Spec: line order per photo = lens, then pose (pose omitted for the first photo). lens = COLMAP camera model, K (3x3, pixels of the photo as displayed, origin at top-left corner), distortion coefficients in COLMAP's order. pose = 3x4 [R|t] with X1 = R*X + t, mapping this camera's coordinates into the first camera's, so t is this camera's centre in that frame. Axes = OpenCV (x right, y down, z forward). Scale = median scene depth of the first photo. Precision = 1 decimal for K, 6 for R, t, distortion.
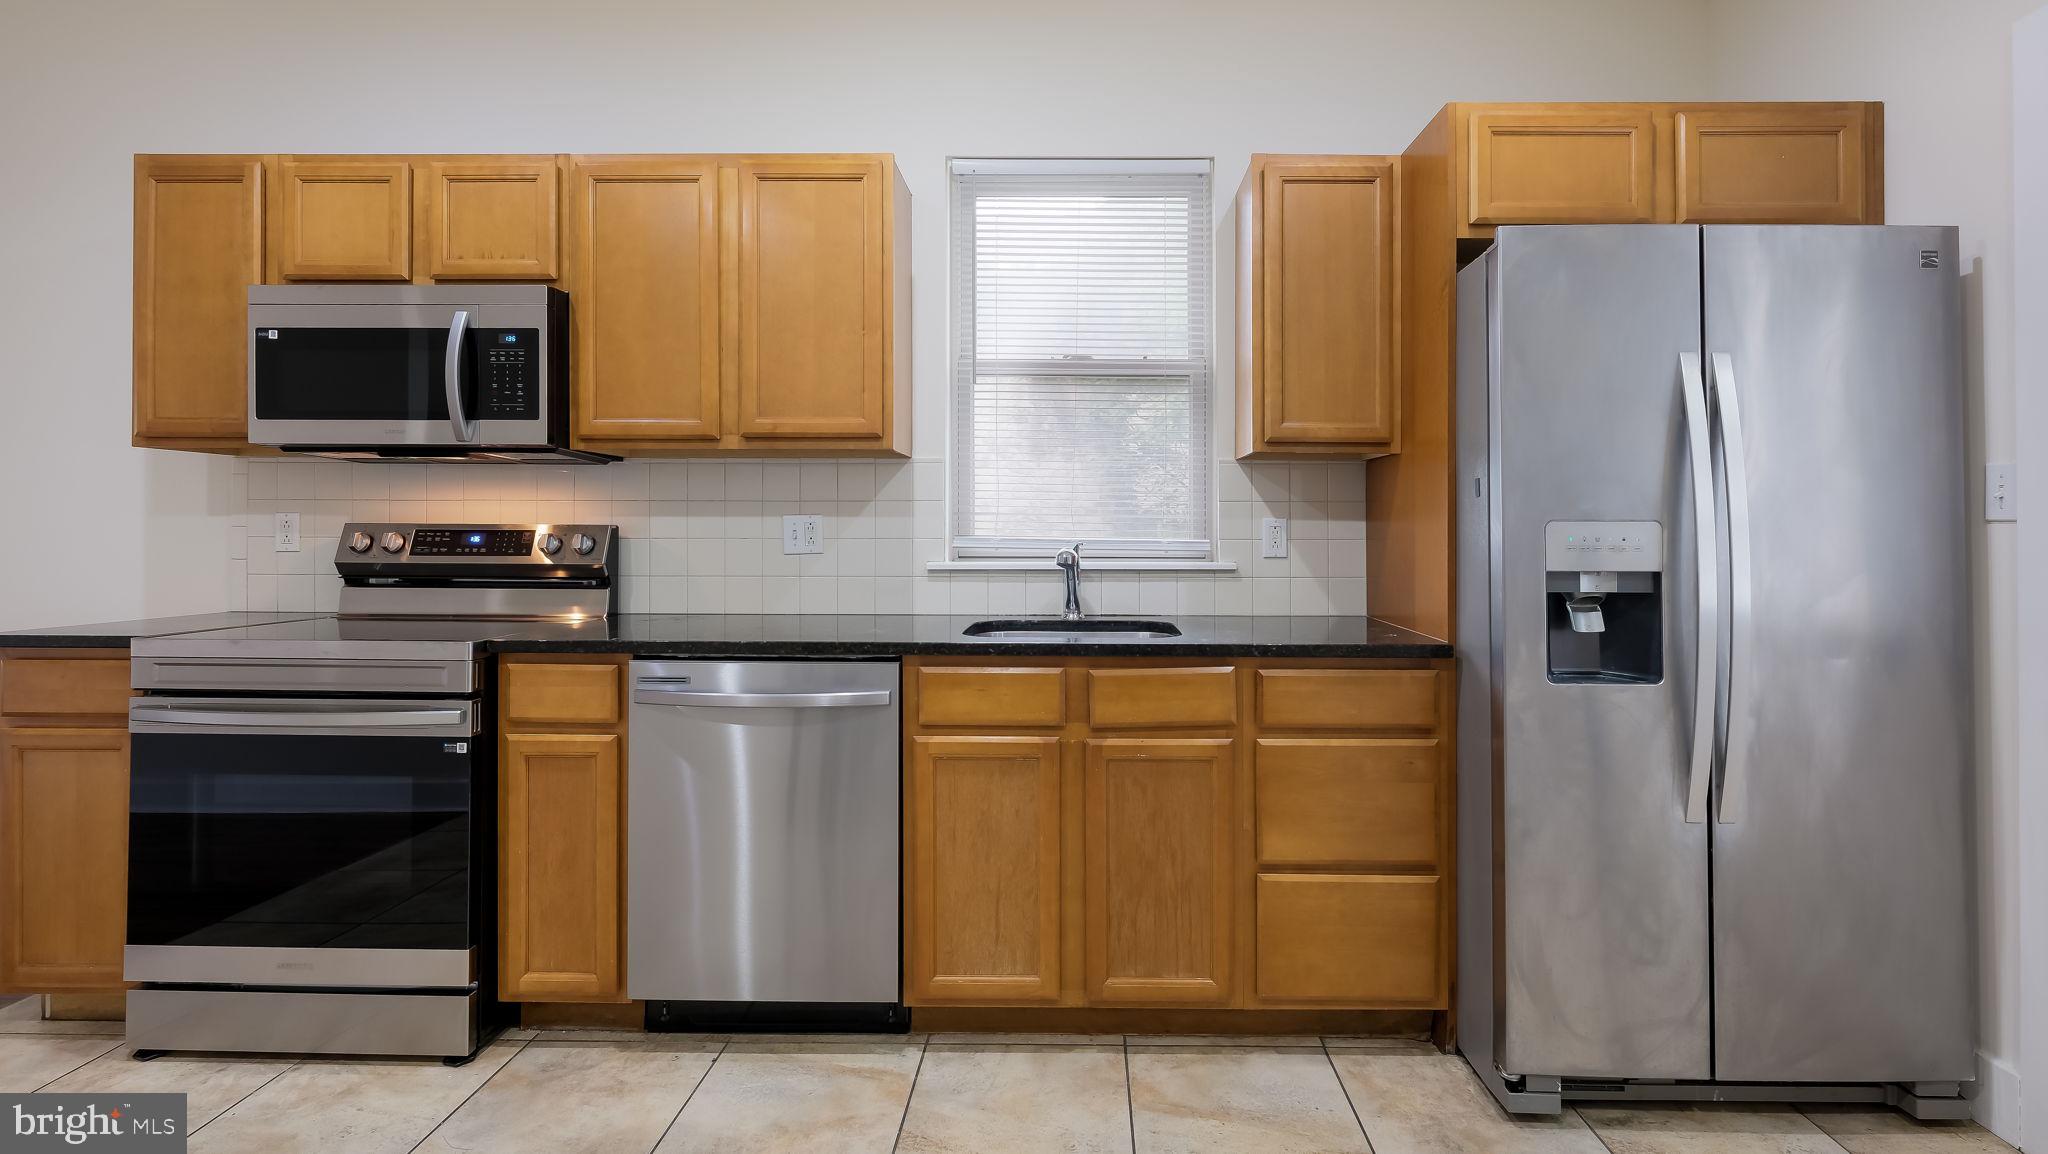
lens RADIAL K [[958.2, 0, 1081.9], [0, 958.2, 522.7], [0, 0, 1]] dist [0.002868, -0.000356]
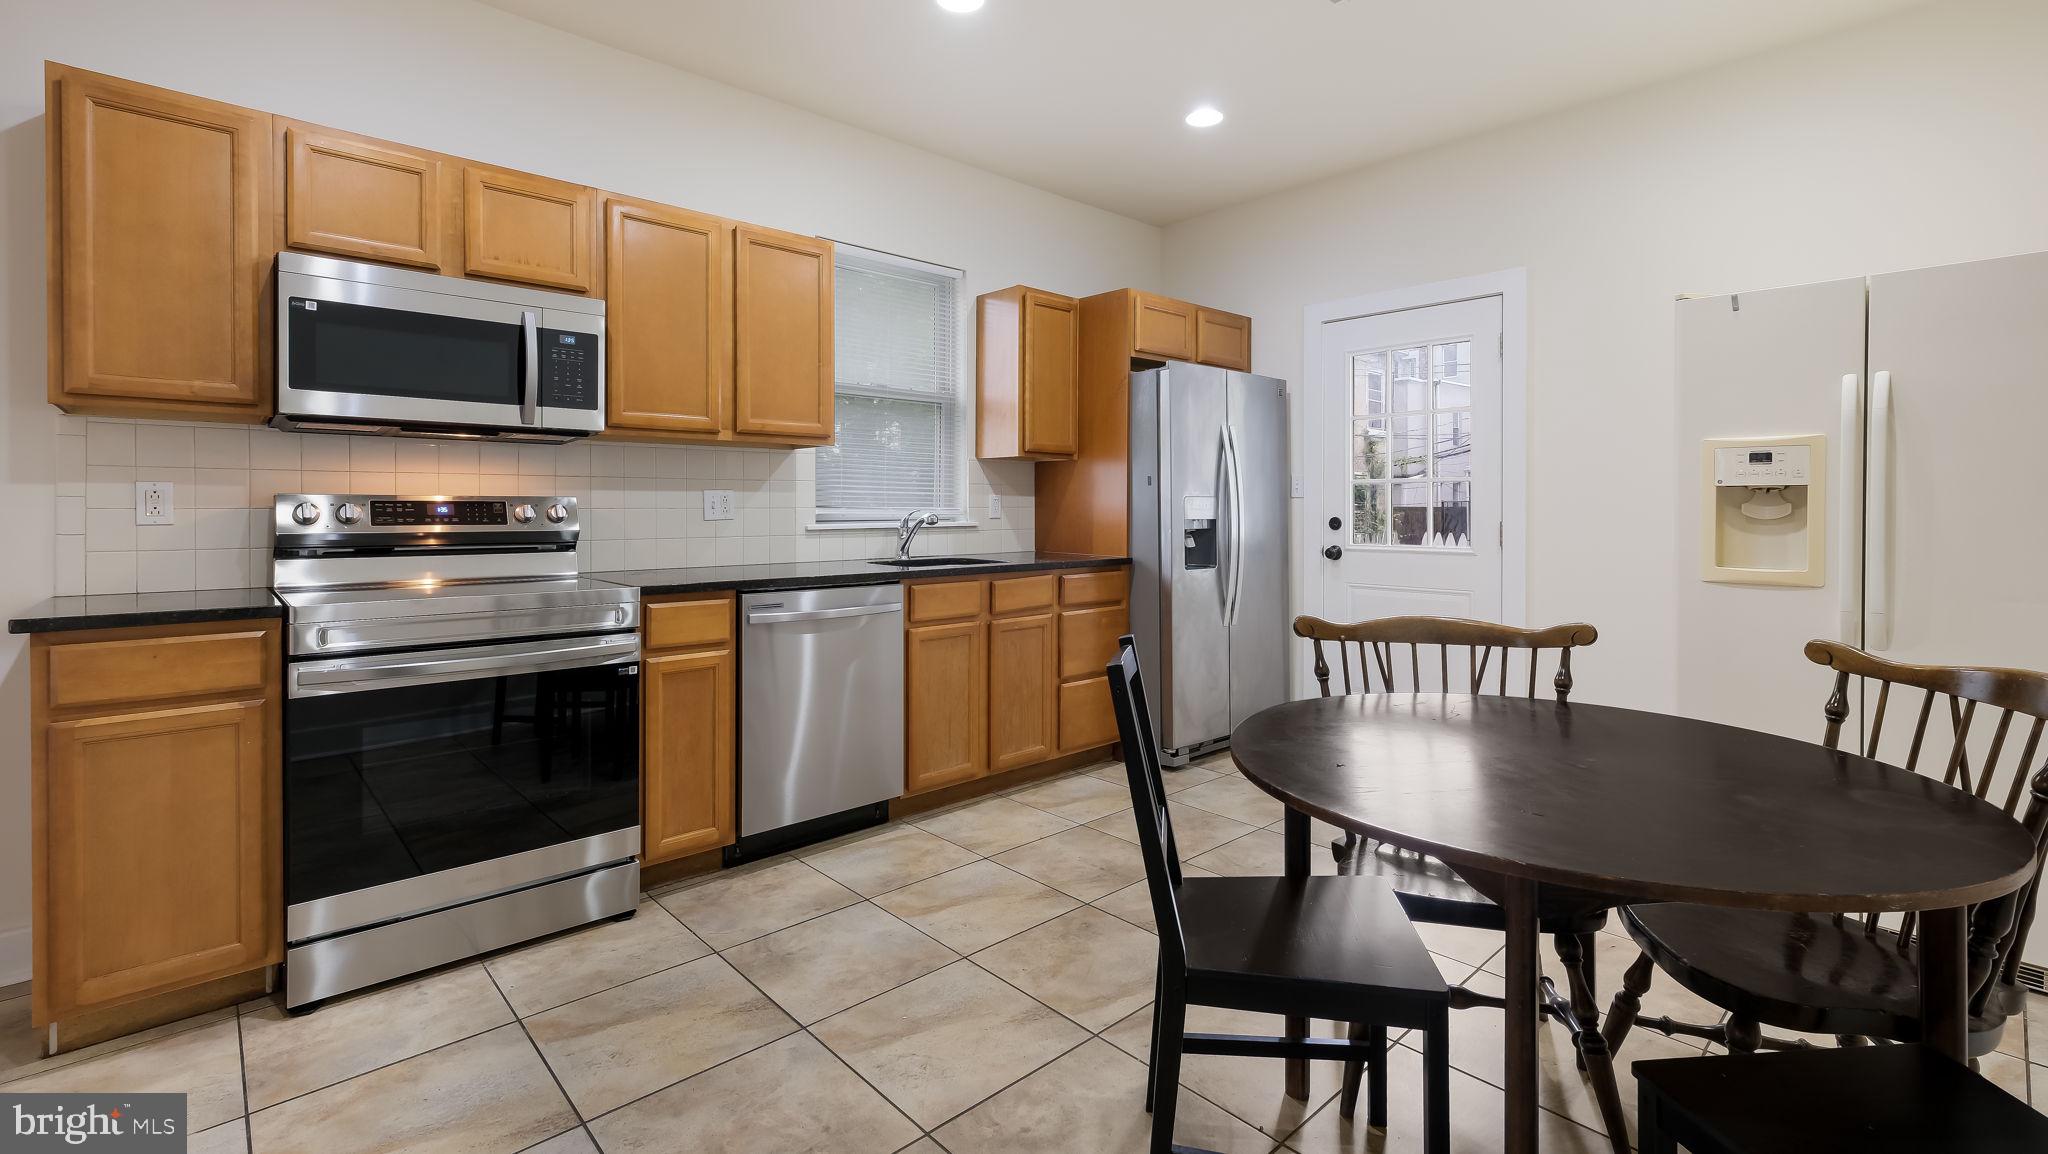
lens RADIAL K [[897.7, 0, 1018.9], [0, 897.7, 515.5], [0, 0, 1]] dist [0.015952, -0.000066]
pose [[0.733802, -0.009803, 0.679293, -0.952455], [-0.002245, 0.999855, 0.016855, 0.005758], [-0.679360, -0.013893, 0.733673, -0.204134]]
